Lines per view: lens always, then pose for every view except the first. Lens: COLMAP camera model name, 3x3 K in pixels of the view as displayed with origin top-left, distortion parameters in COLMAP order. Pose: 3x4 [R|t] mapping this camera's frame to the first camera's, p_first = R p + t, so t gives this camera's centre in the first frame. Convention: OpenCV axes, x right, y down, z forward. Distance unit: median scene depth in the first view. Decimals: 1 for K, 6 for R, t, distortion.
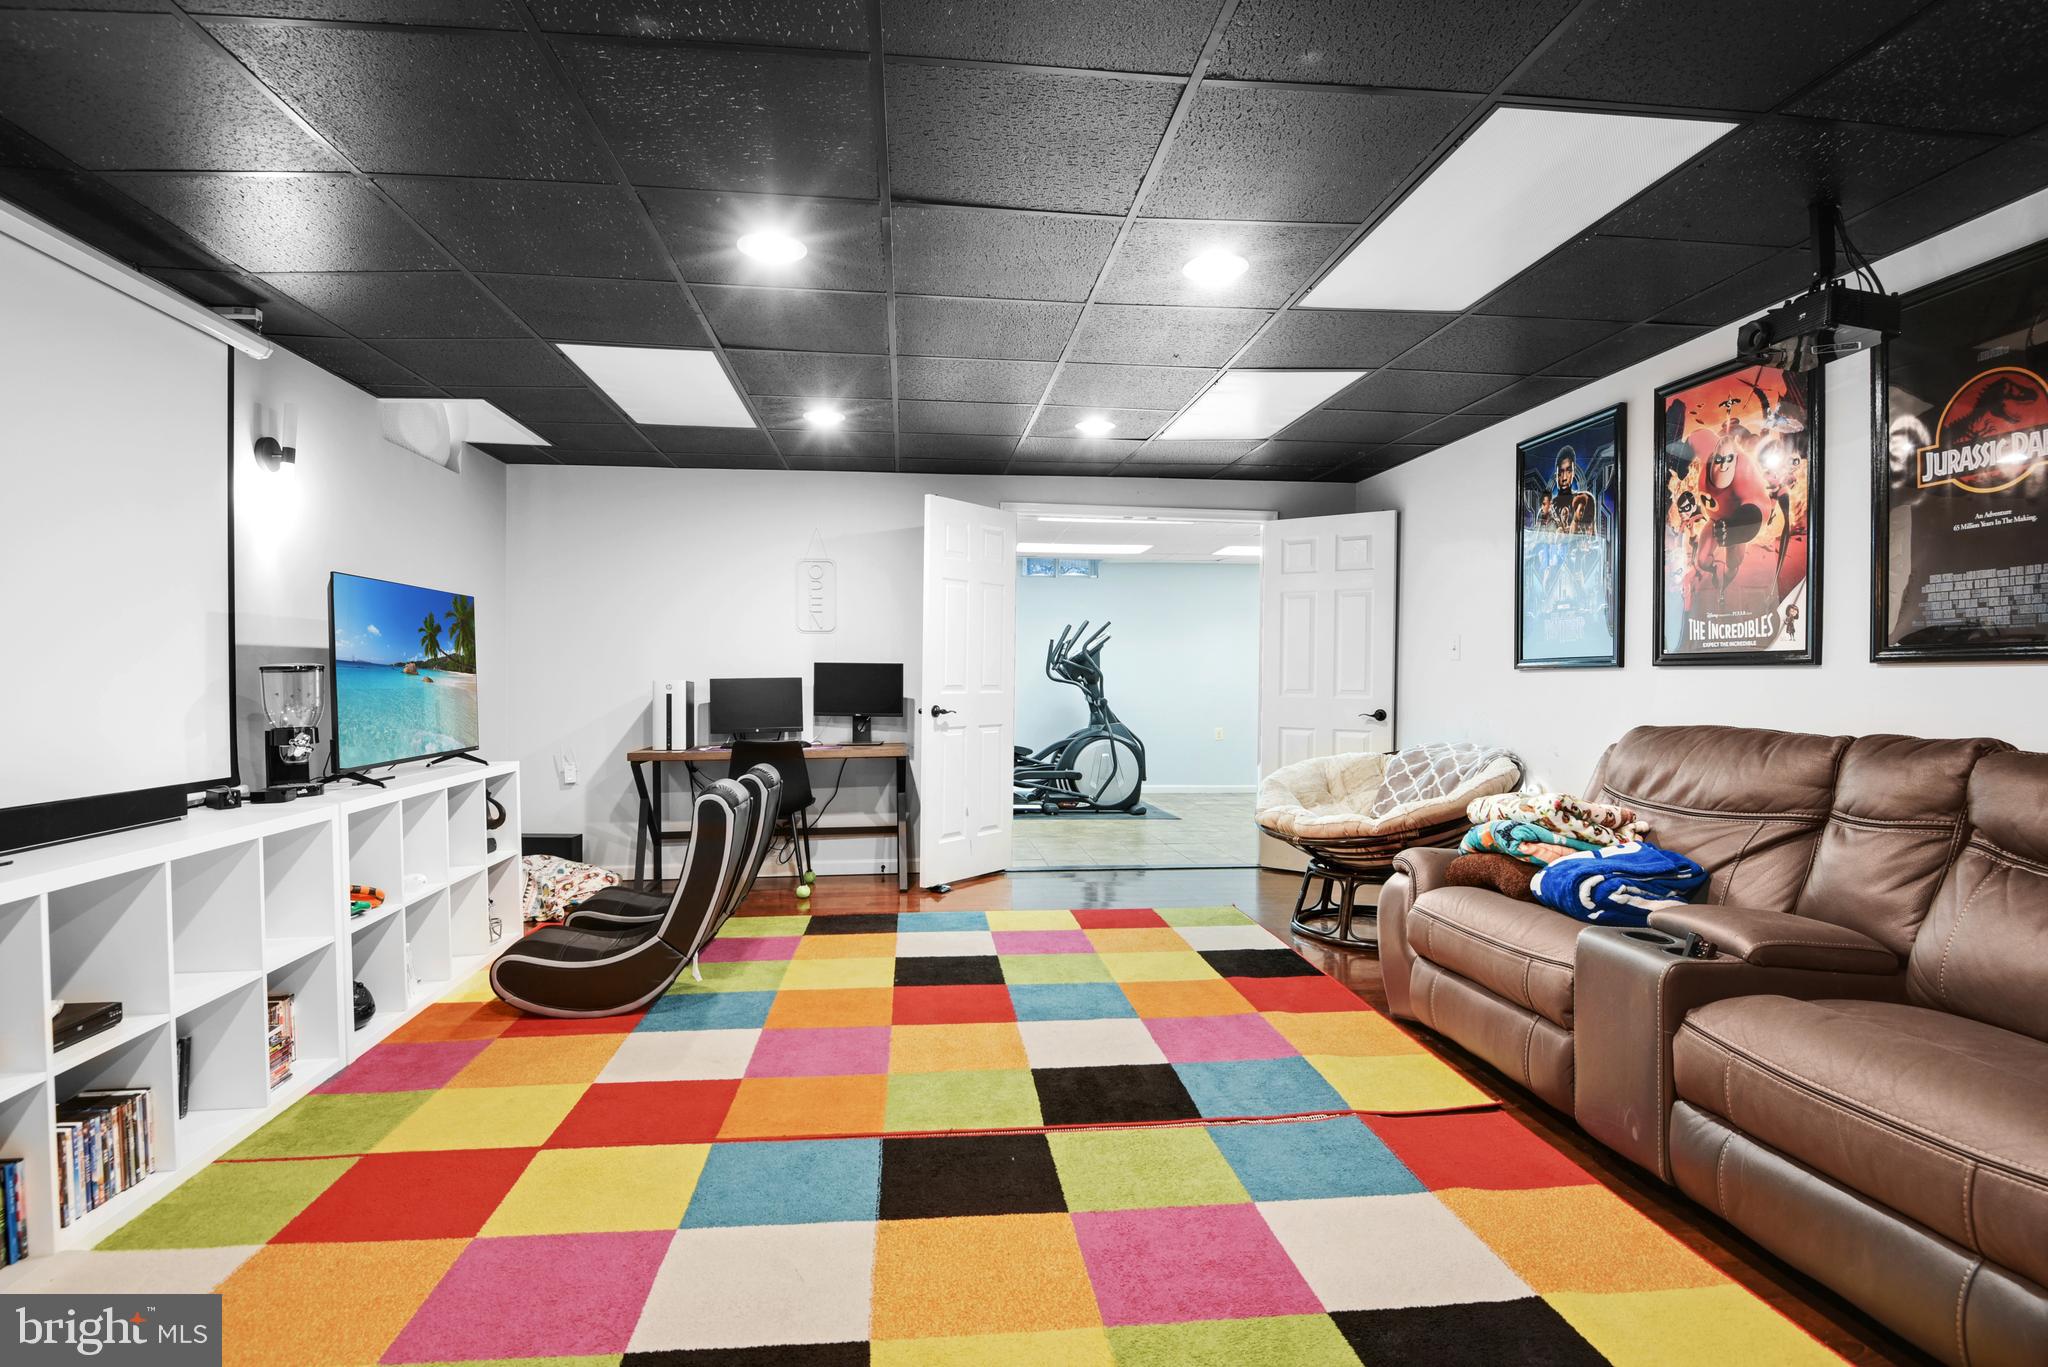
lens RADIAL K [[1015.5, 0, 1007.6], [0, 1015.5, 687.7], [0, 0, 1]] dist [-0.000013, 0.000026]
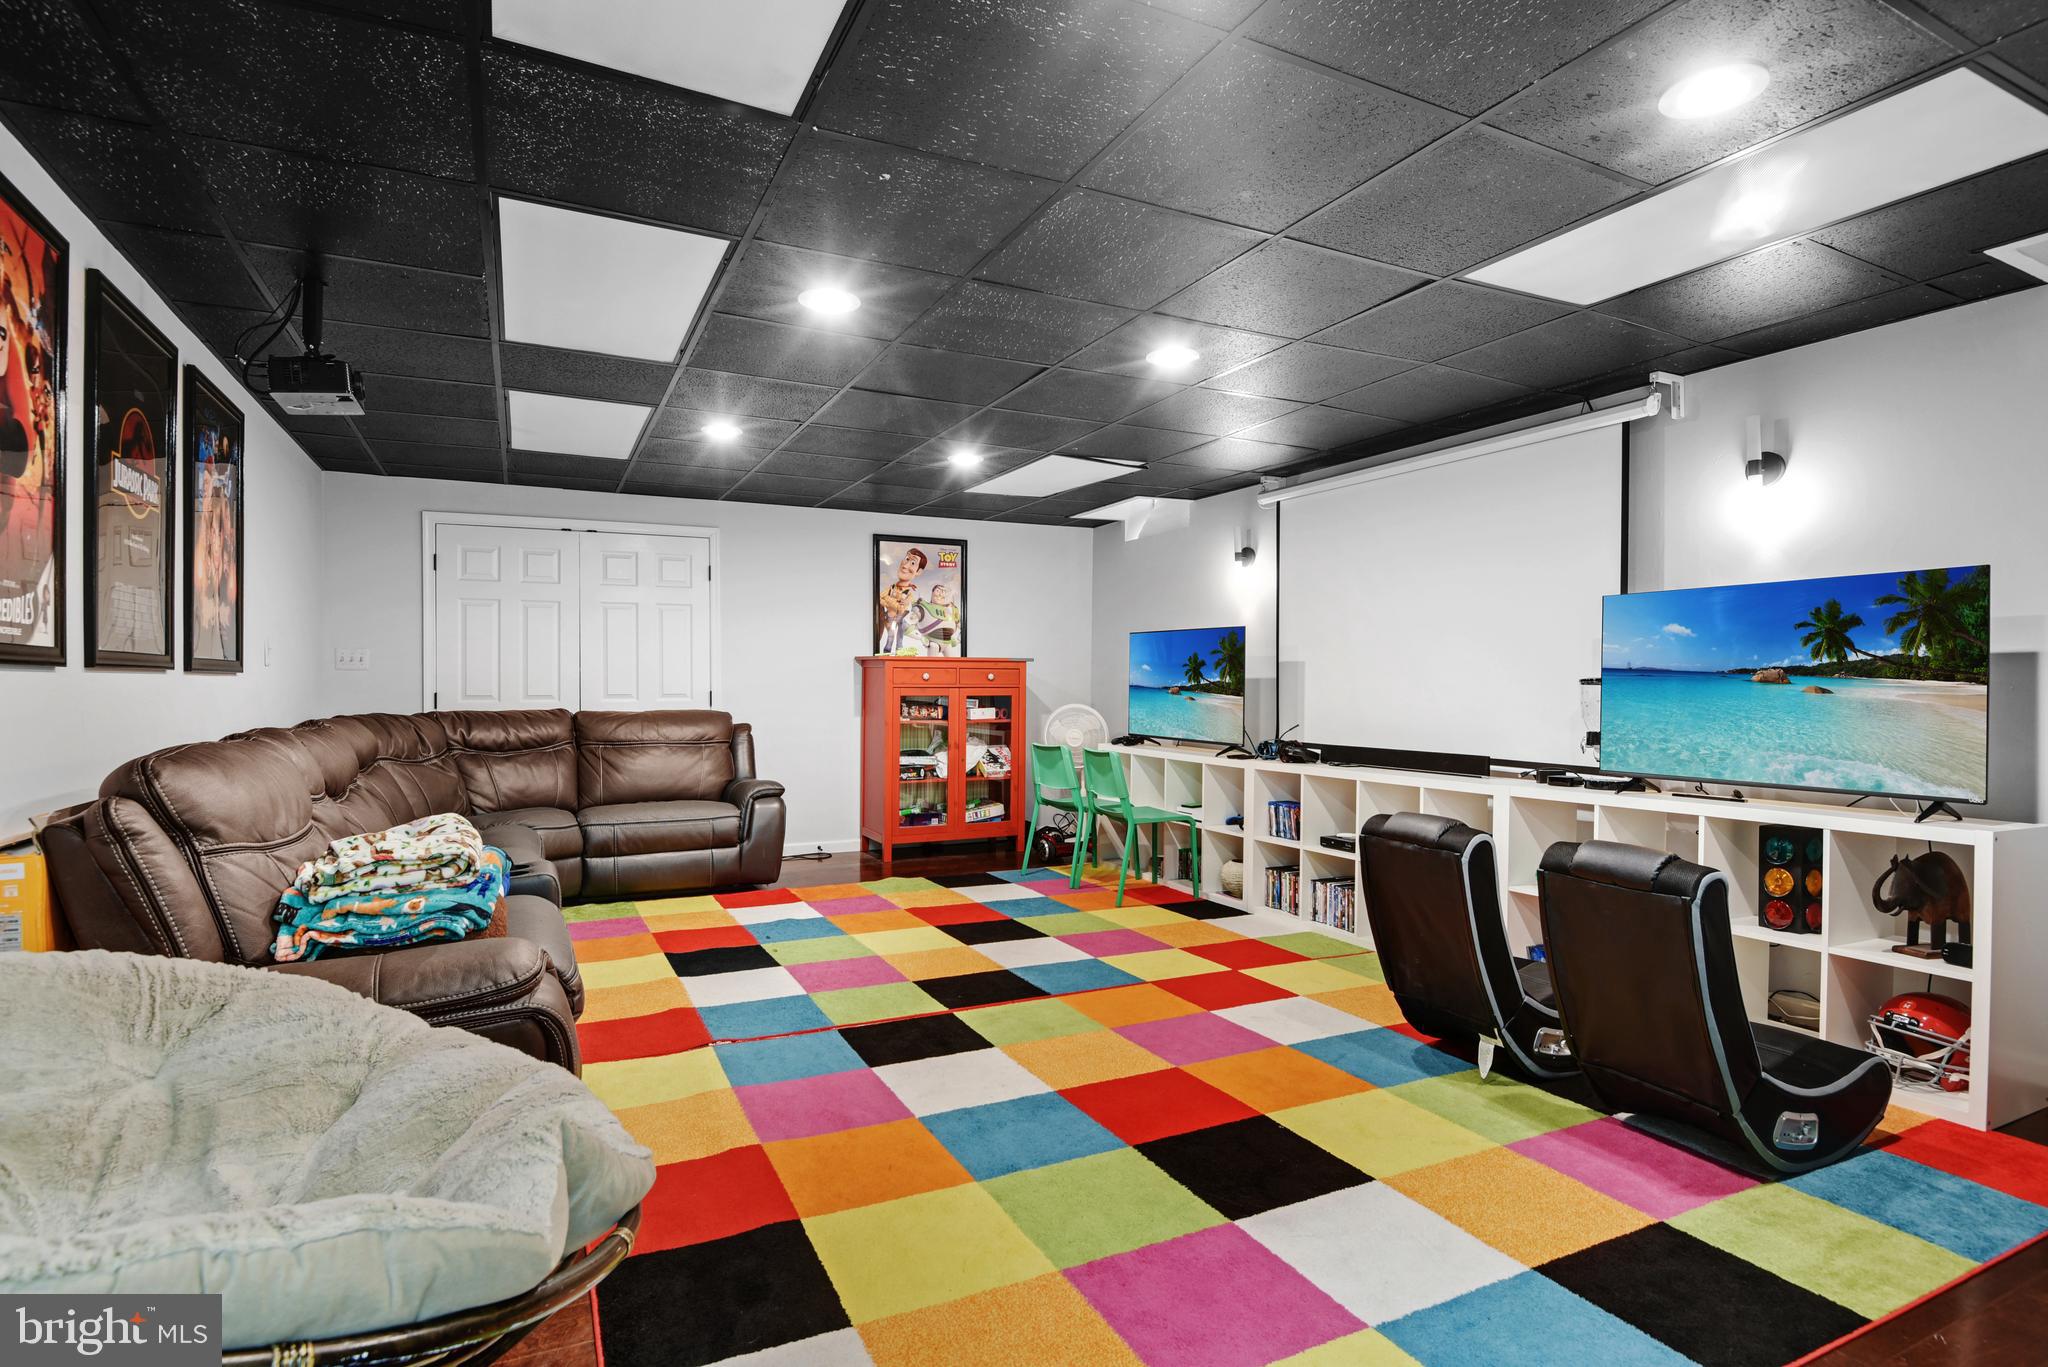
lens RADIAL K [[1015.5, 0, 1007.6], [0, 1015.5, 687.7], [0, 0, 1]] dist [-0.000013, 0.000026]
pose [[-0.936468, 0.001364, -0.350750, 0.378791], [-0.002708, 0.999935, 0.011118, -0.022157], [0.350742, 0.011362, -0.936403, 1.950785]]
